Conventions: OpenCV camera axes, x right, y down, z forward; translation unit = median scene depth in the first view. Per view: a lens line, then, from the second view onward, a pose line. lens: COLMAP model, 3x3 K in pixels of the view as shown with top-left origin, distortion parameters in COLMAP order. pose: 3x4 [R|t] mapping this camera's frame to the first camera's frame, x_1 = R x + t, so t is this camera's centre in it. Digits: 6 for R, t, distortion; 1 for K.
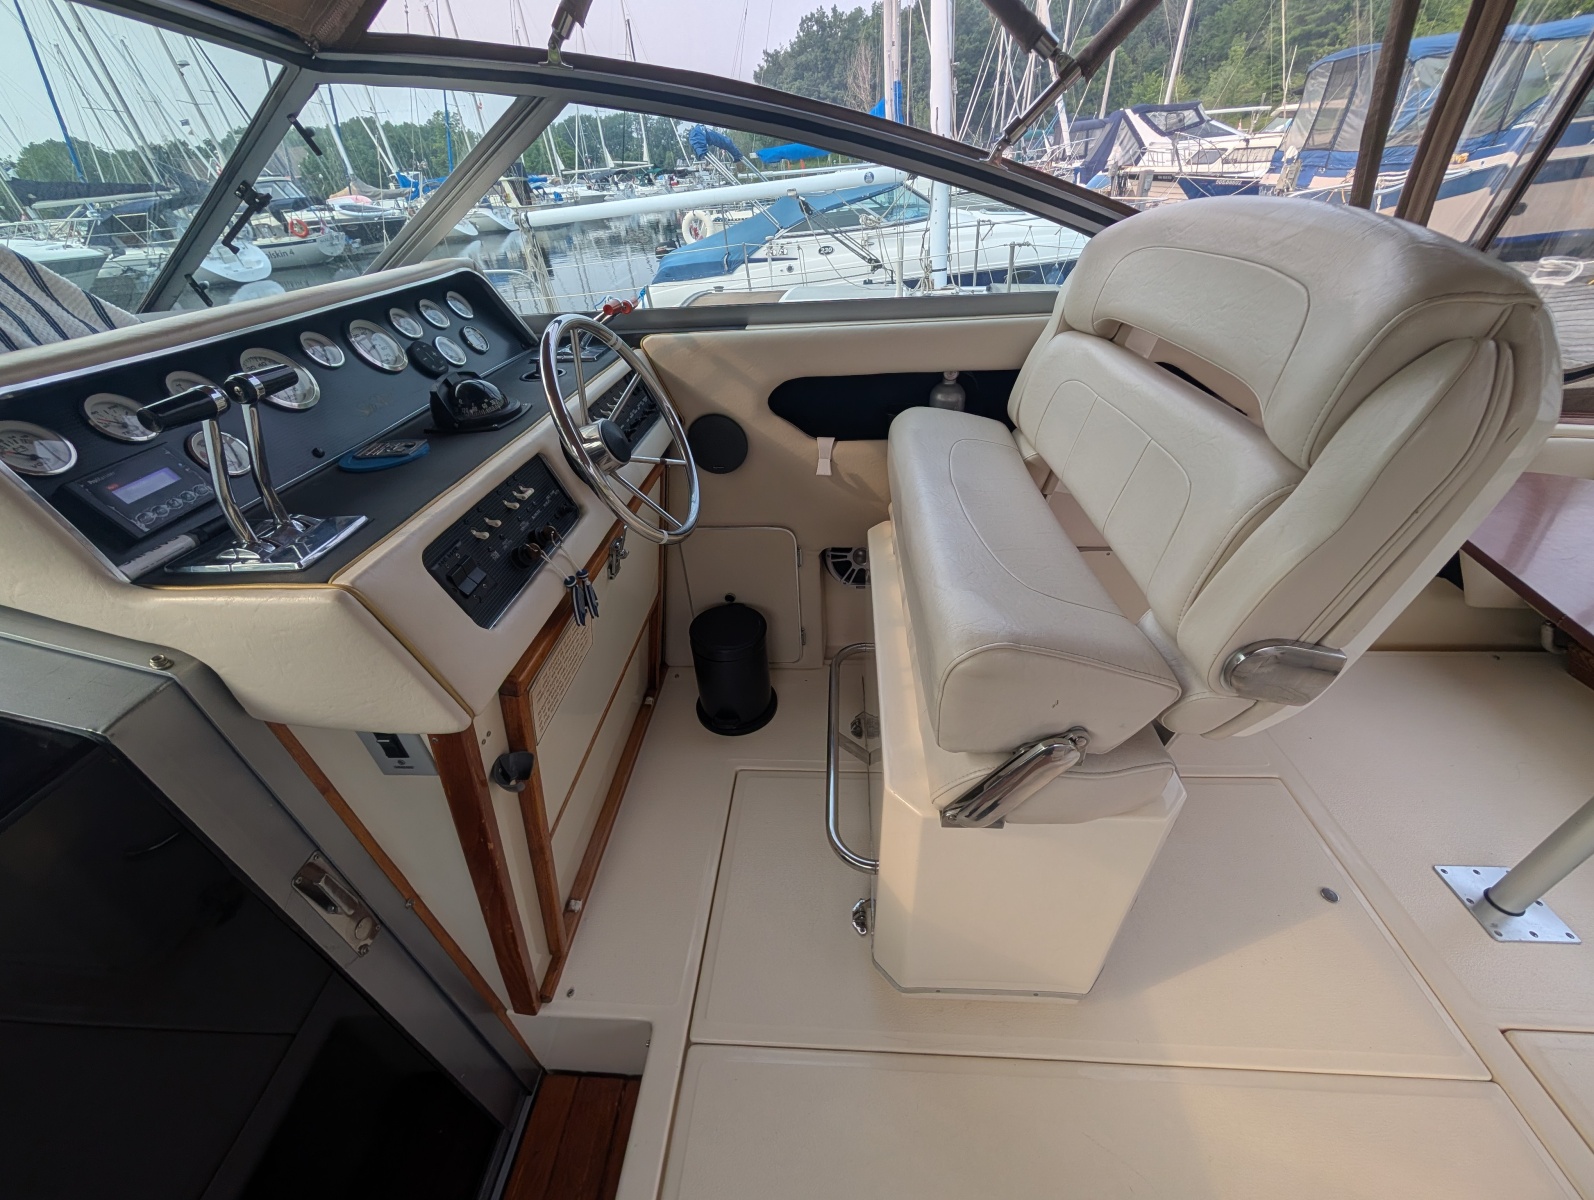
lens RADIAL K [[607.7, 0, 796.0], [0, 607.7, 602.9], [0, 0, 1]] dist [0.000752, 0.000005]
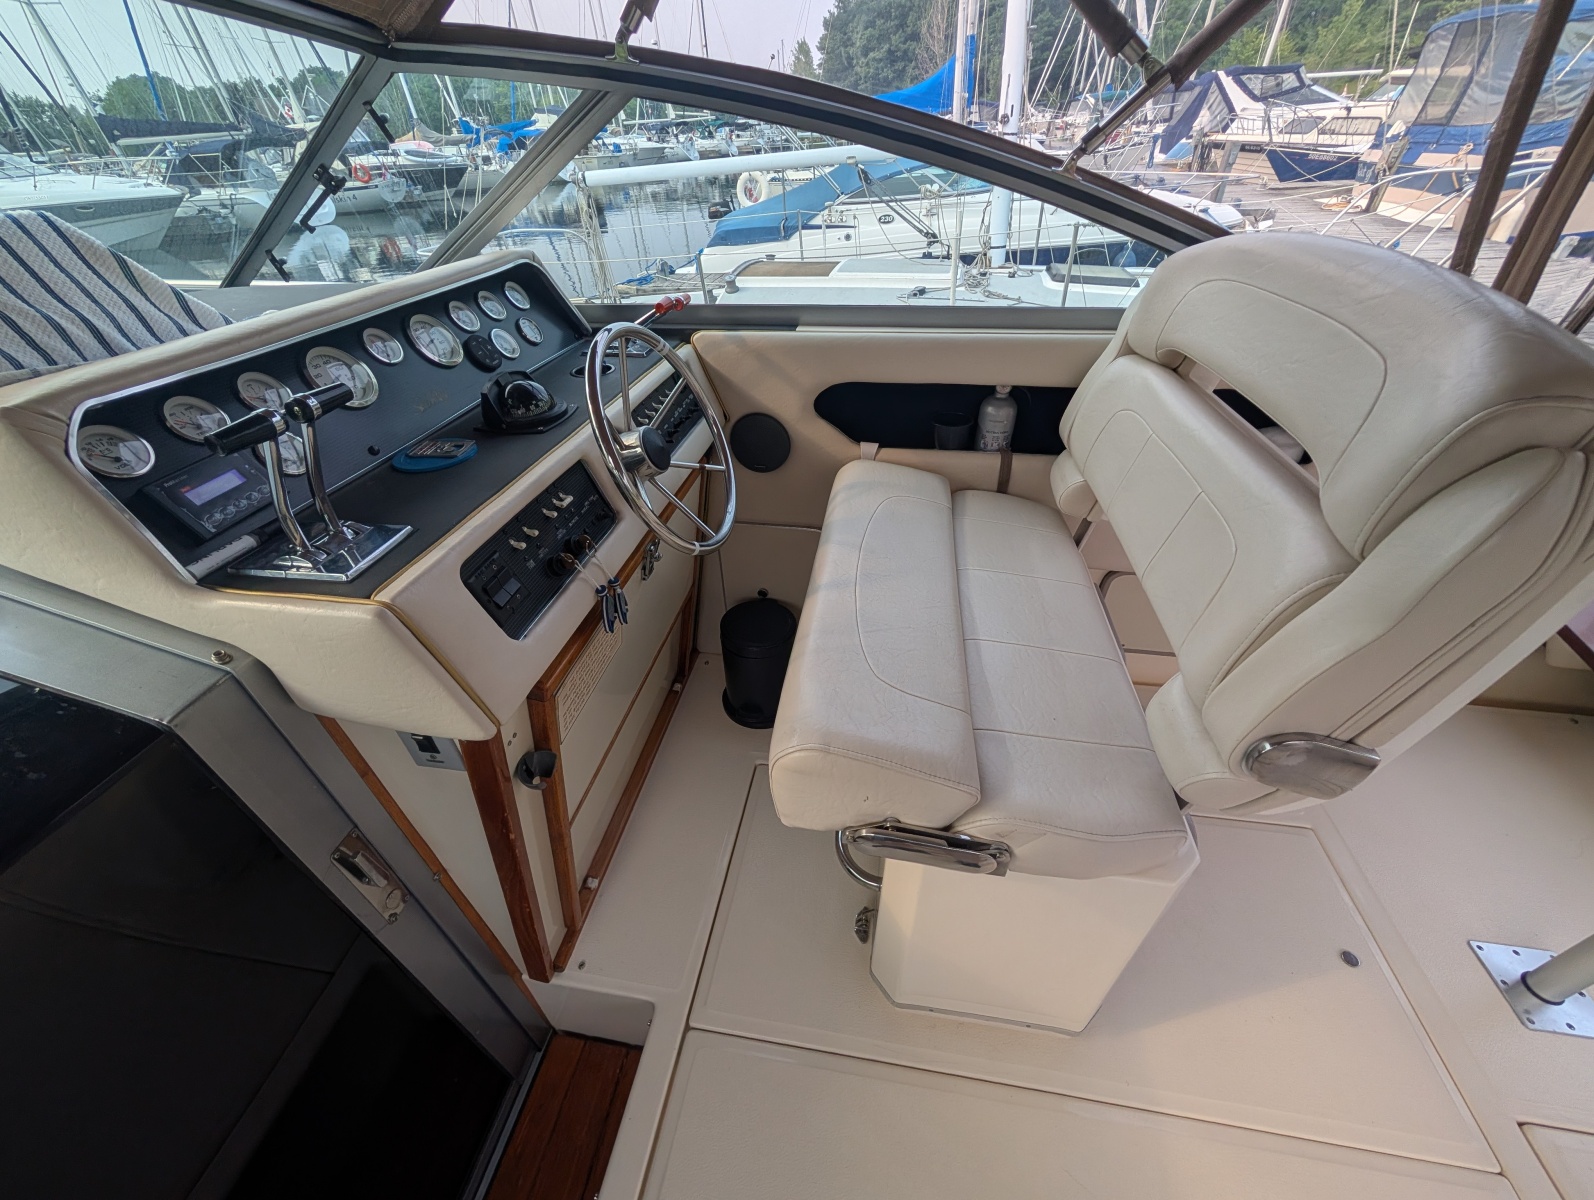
lens RADIAL K [[607.7, 0, 796.8], [0, 607.7, 596.6], [0, 0, 1]] dist [0.000752, 0.000005]
pose [[0.994790, 0.078926, -0.064521, 0.020905], [-0.076086, 0.996069, 0.045350, -0.082402], [0.067846, -0.040204, 0.996885, -0.002287]]
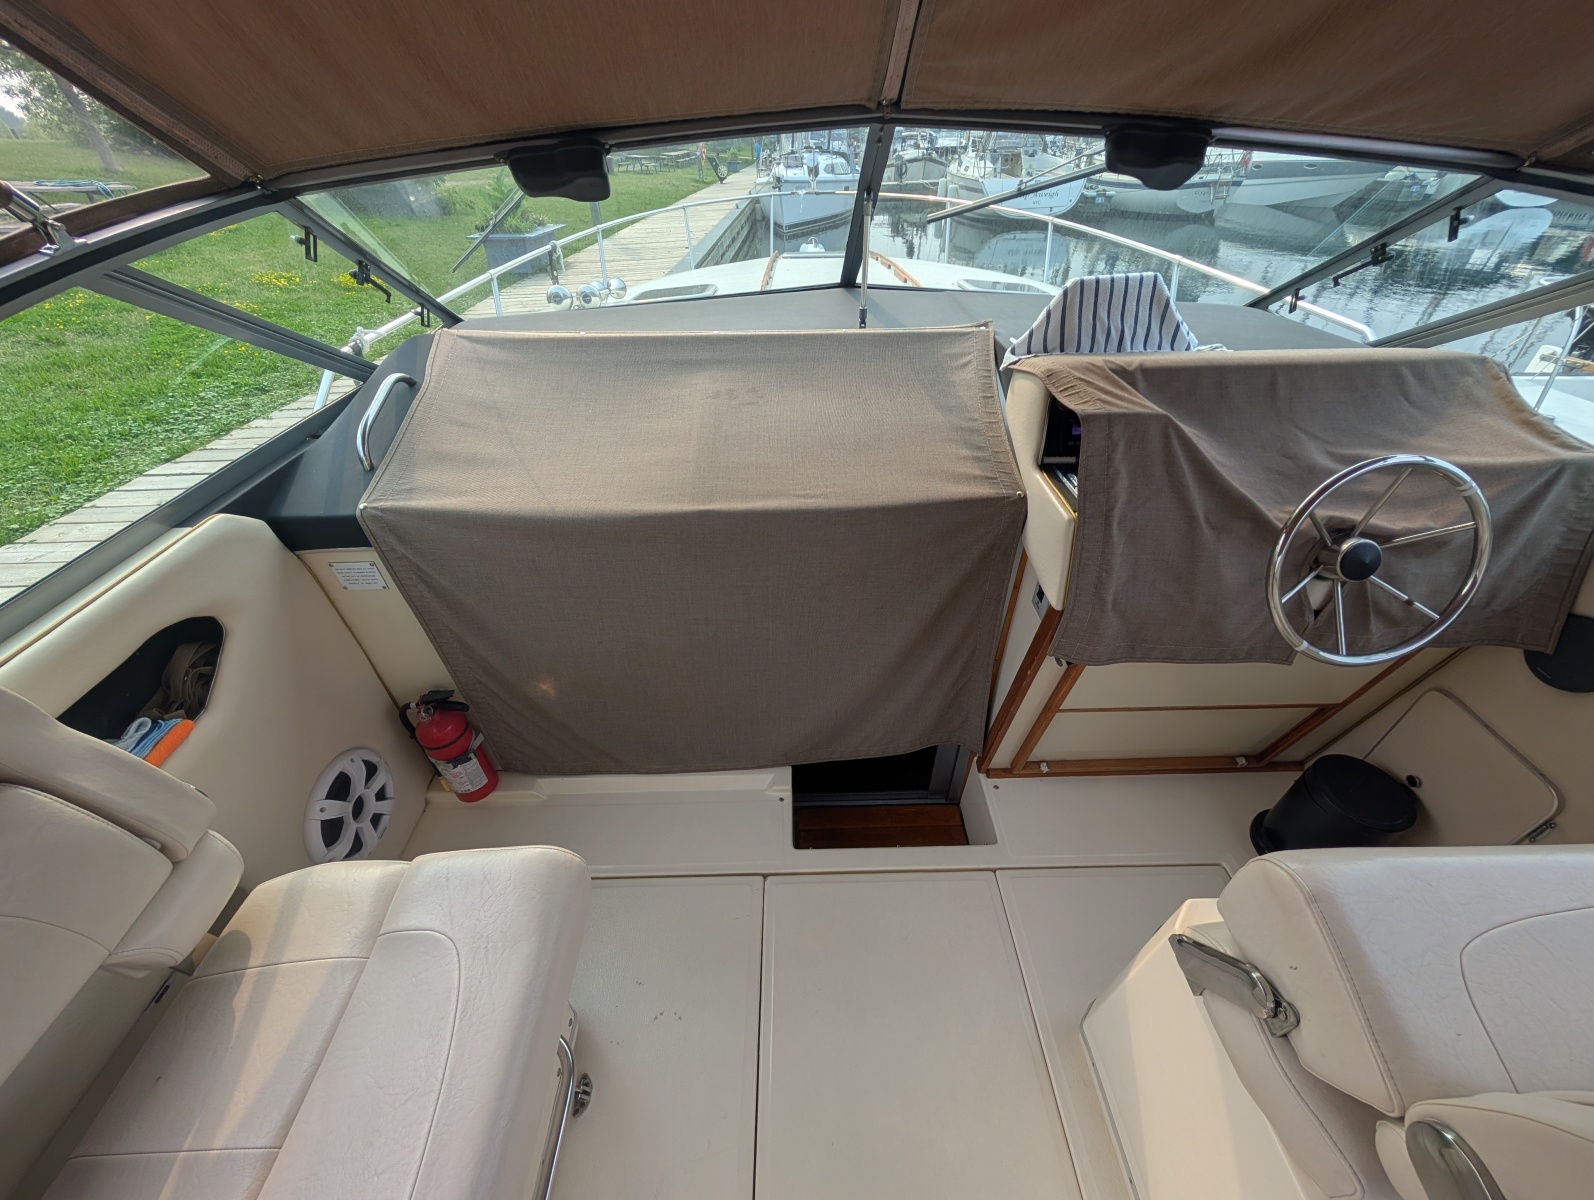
lens RADIAL K [[607.7, 0, 799.2], [0, 607.7, 592.3], [0, 0, 1]] dist [0.000752, 0.000005]
pose [[0.073010, 0.657191, -0.750180, 0.493823], [-0.558872, 0.649954, 0.514997, -0.228946], [0.826034, 0.381655, 0.414738, -0.286096]]
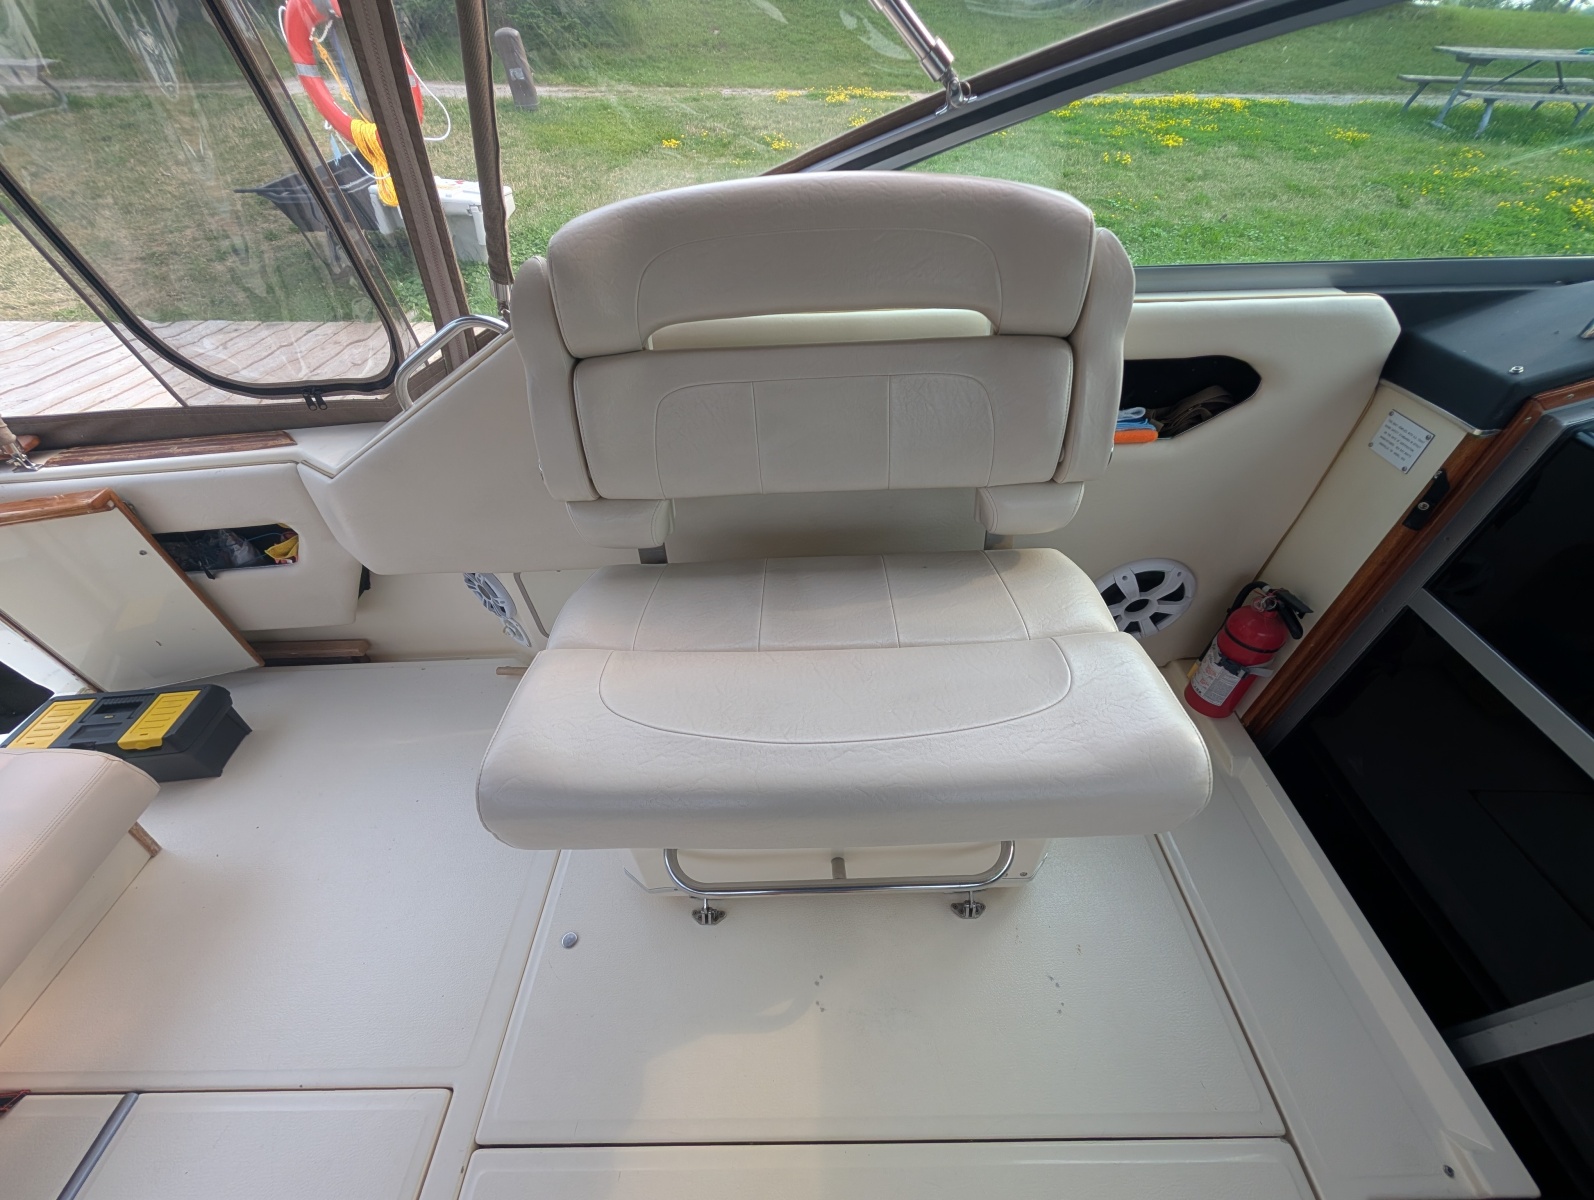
lens RADIAL K [[607.7, 0, 805.6], [0, 607.7, 599.0], [0, 0, 1]] dist [0.000752, 0.000005]
pose [[-0.995732, 0.092236, -0.003344, 0.484826], [0.016097, 0.209223, 0.977735, -0.039840], [0.090883, 0.973508, -0.209815, -0.133795]]
